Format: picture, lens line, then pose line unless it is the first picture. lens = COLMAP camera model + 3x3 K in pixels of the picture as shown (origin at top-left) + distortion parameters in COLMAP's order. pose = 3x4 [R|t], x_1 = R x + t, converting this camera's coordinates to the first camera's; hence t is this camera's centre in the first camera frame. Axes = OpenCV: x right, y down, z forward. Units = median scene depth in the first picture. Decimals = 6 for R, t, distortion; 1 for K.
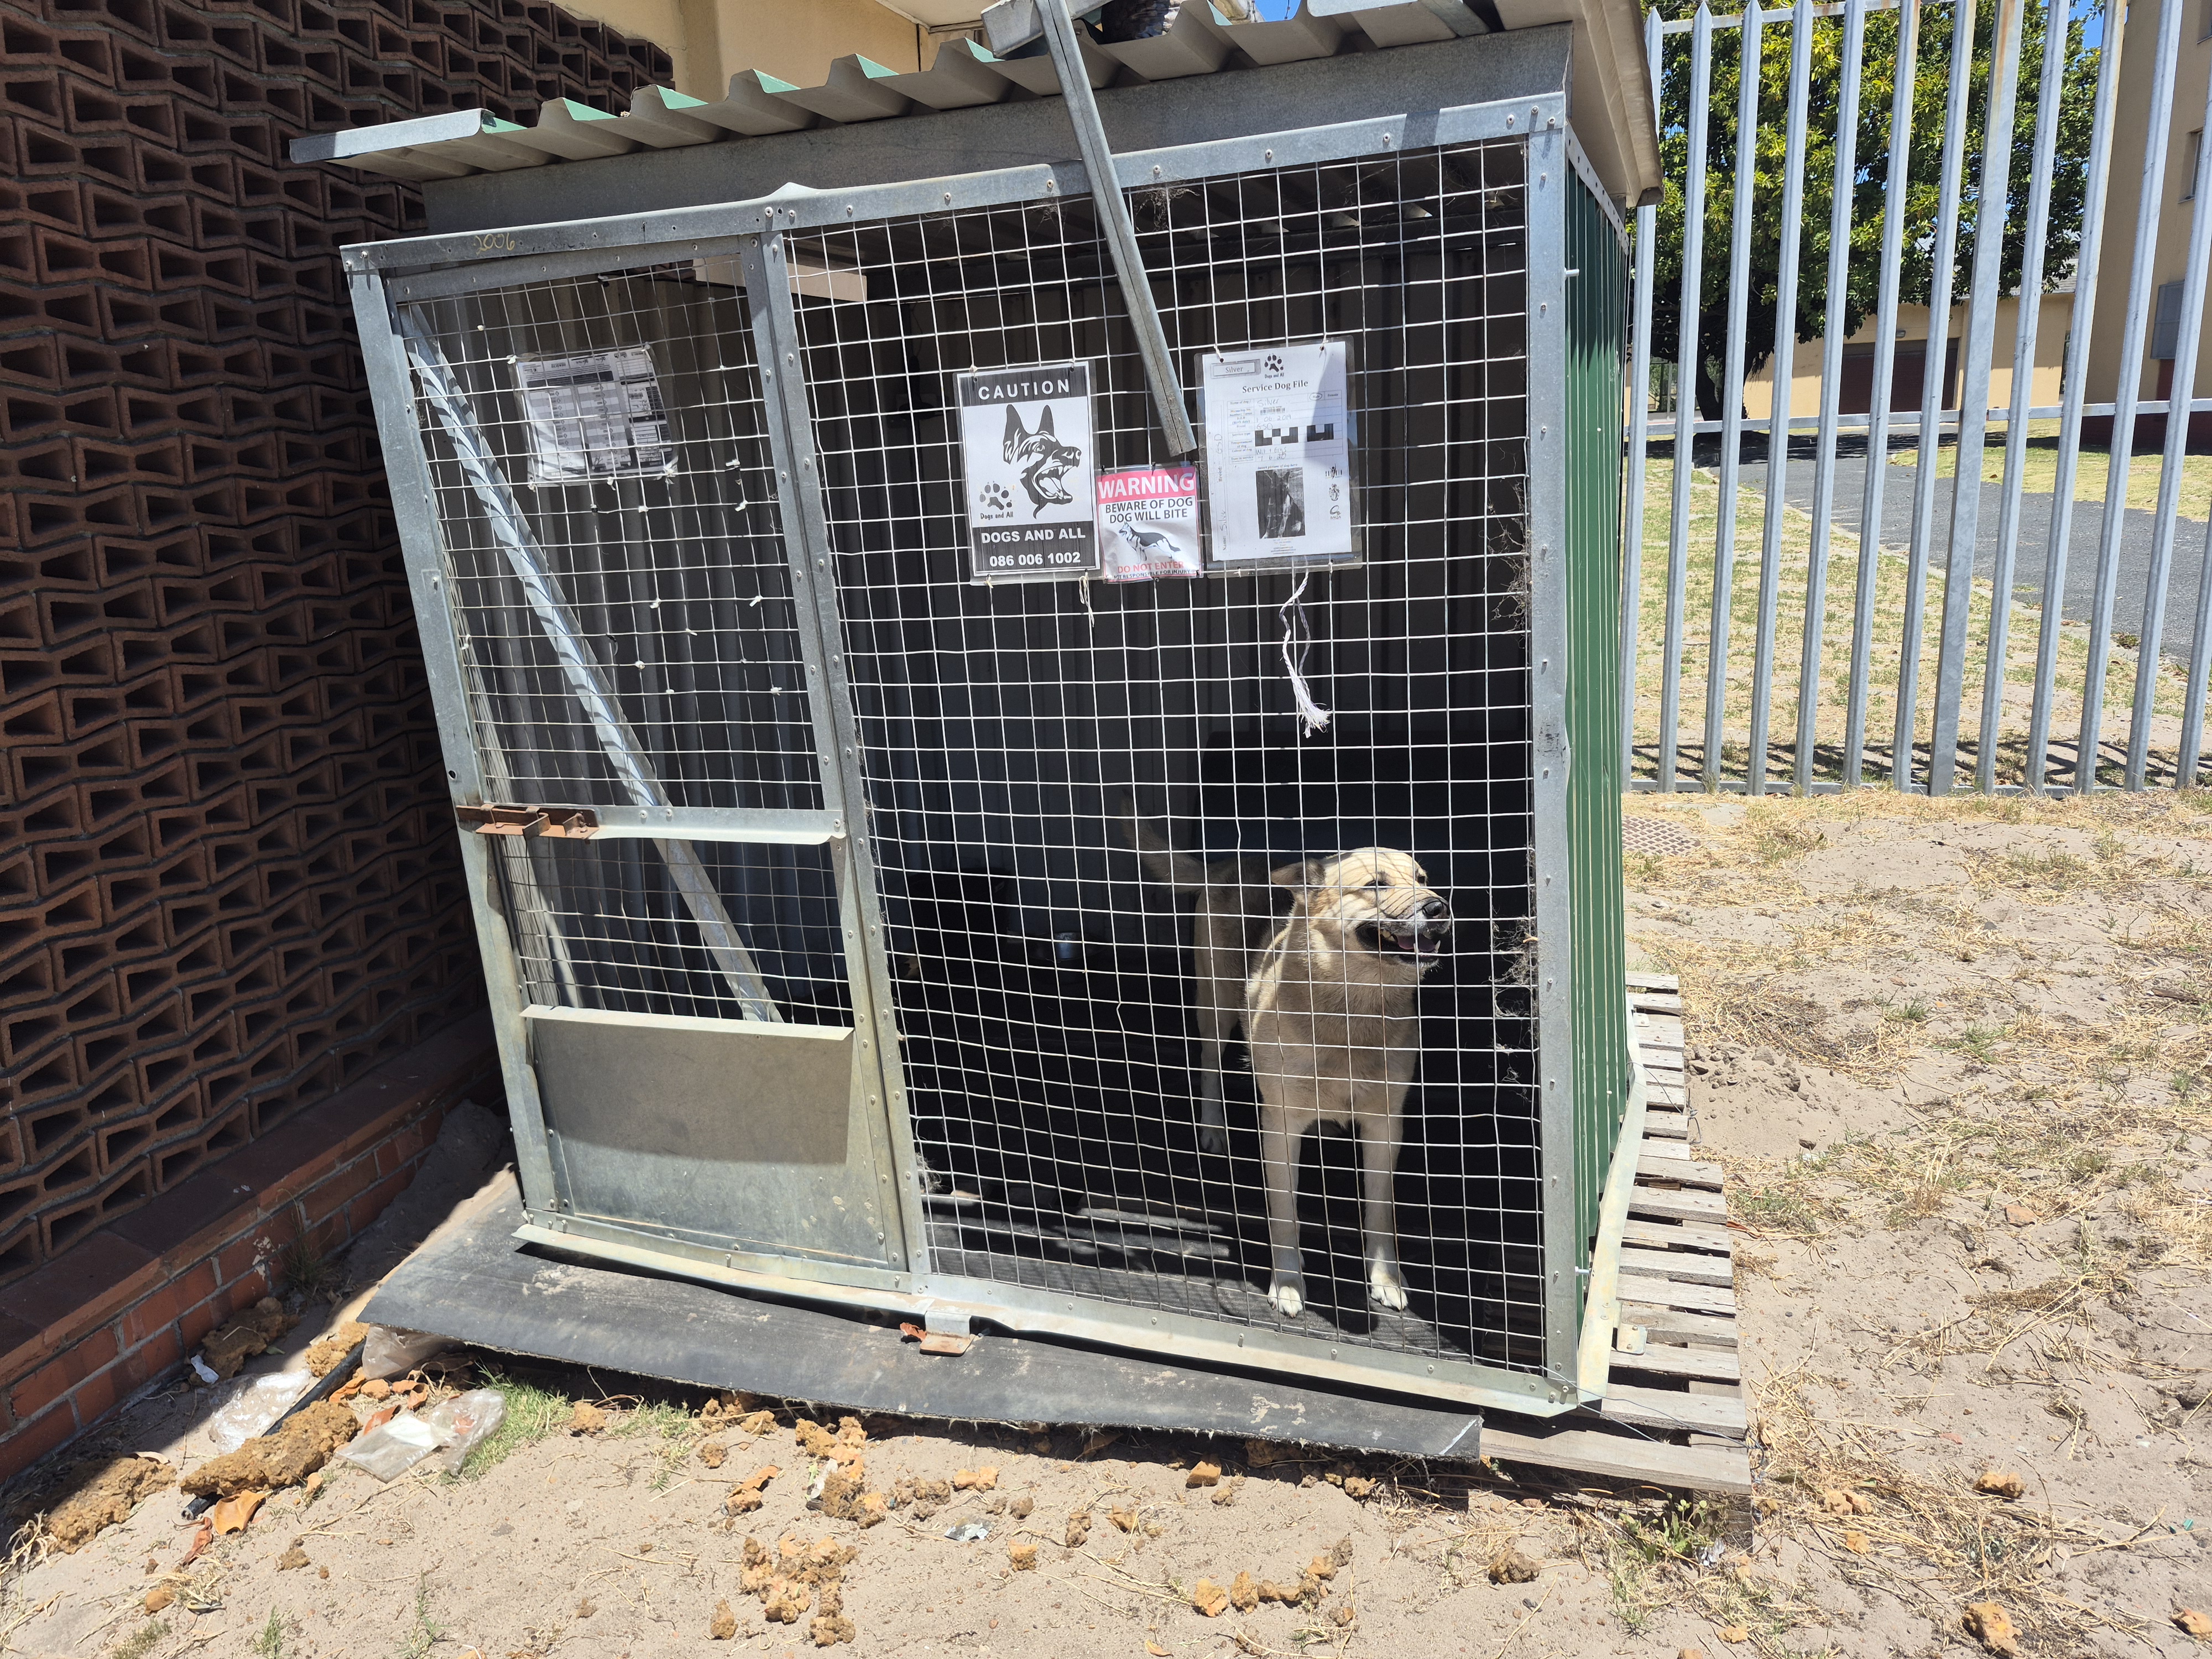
lens RADIAL K [[1515.2, 0, 1074.4], [0, 1515.2, 811.5], [0, 0, 1]] dist [0.052314, -0.056562]
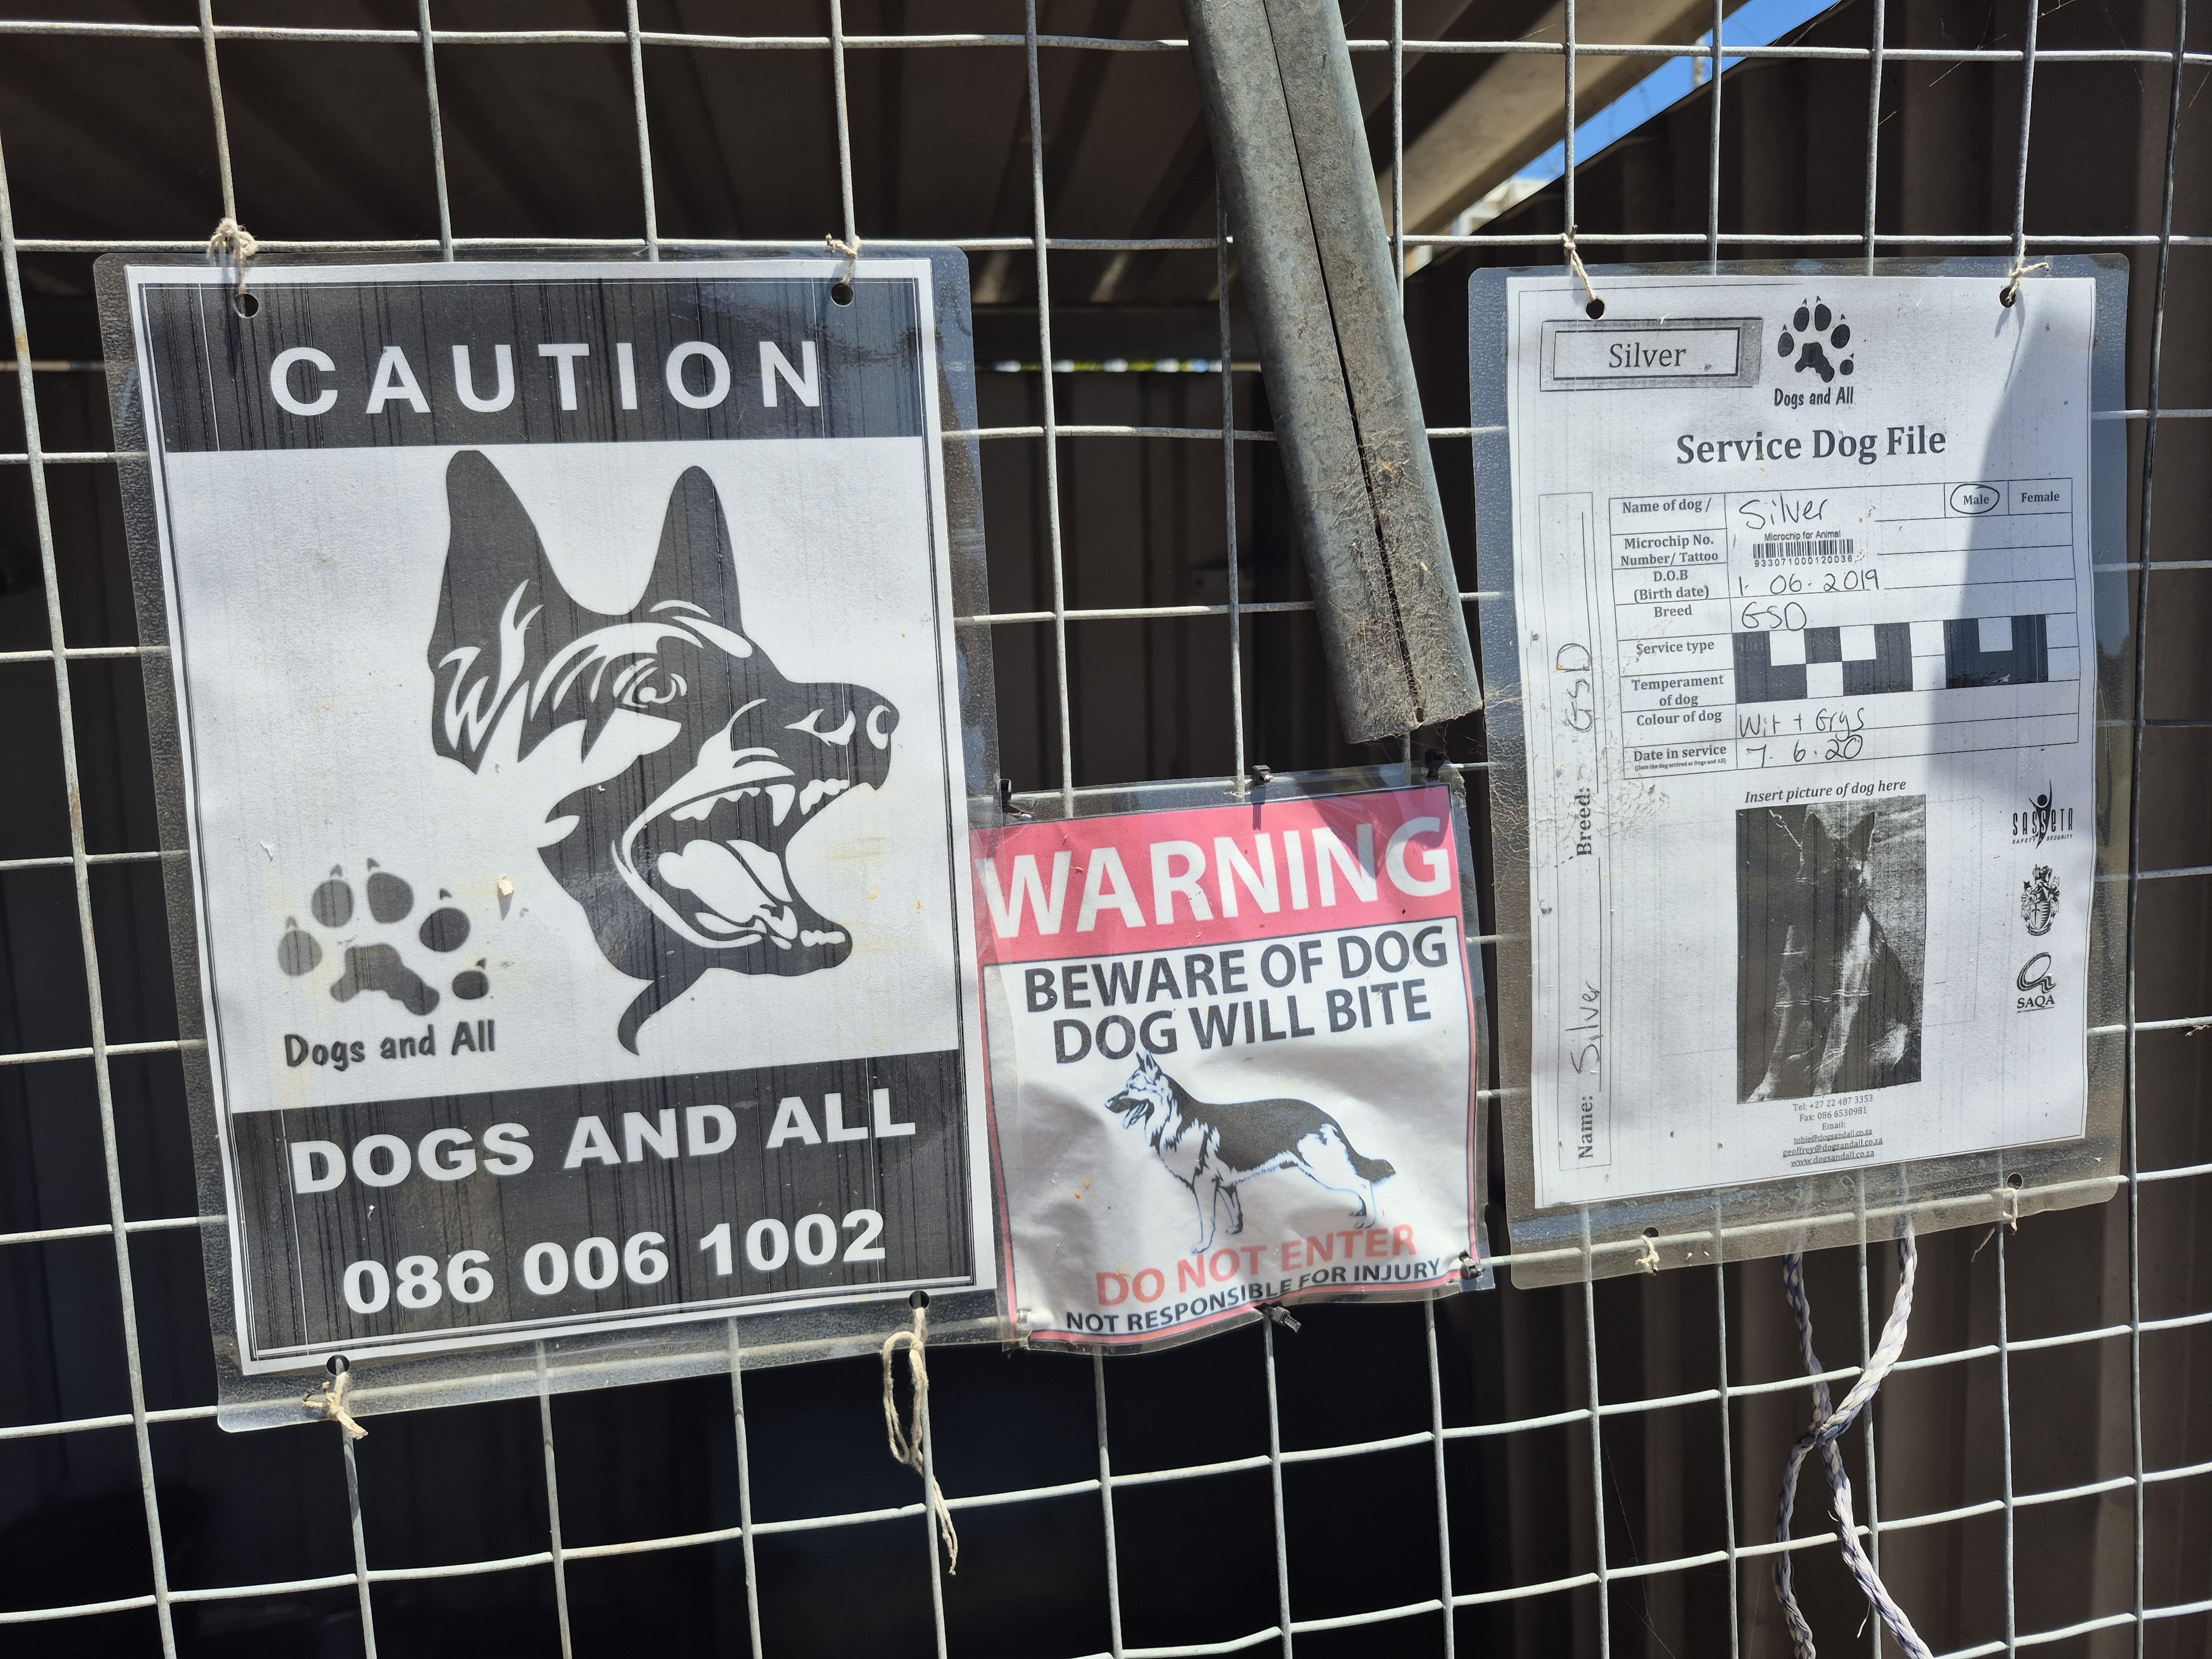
lens RADIAL K [[1515.2, 0, 1128.9], [0, 1515.2, 820.8], [0, 0, 1]] dist [0.052314, -0.056562]
pose [[0.877599, -0.017955, 0.479058, -0.060587], [0.093431, 0.986542, -0.134185, -0.188057], [-0.470202, 0.162519, 0.867466, 0.794526]]
